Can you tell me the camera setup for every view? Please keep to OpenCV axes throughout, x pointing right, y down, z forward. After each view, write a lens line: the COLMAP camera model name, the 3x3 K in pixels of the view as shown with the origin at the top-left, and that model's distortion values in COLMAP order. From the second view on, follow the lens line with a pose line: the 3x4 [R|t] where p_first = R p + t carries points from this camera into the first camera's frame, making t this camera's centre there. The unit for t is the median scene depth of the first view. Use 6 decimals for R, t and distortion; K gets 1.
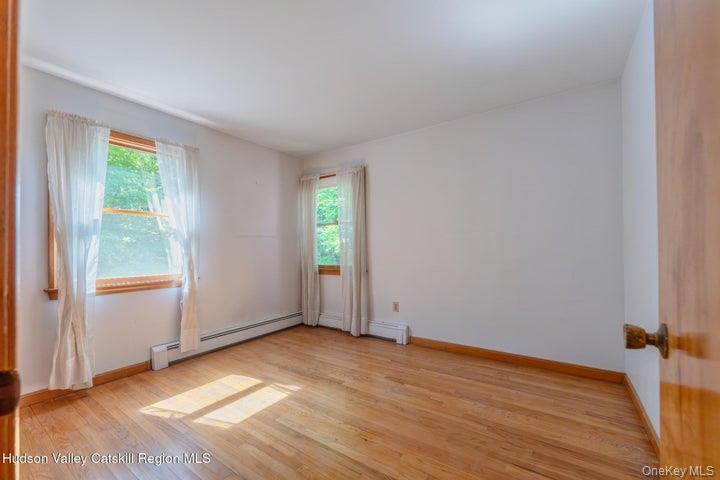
lens RADIAL K [[293.8, 0, 363.1], [0, 293.8, 243.5], [0, 0, 1]] dist [-0.000424, 0.000064]
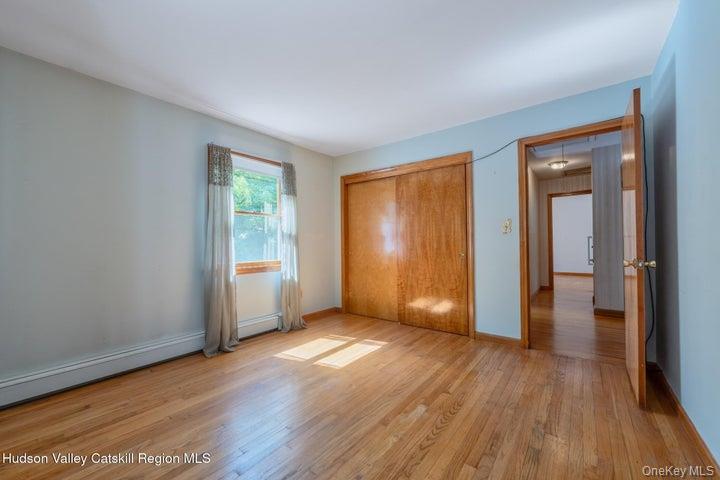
lens RADIAL K [[279.4, 0, 363.0], [0, 279.4, 240.2], [0, 0, 1]] dist [0.000242, 0.000051]
pose [[0.997775, -0.002402, -0.066634, -0.159947], [0.003096, 0.999942, 0.010315, -0.000256], [0.066606, -0.010498, 0.997724, -0.202141]]
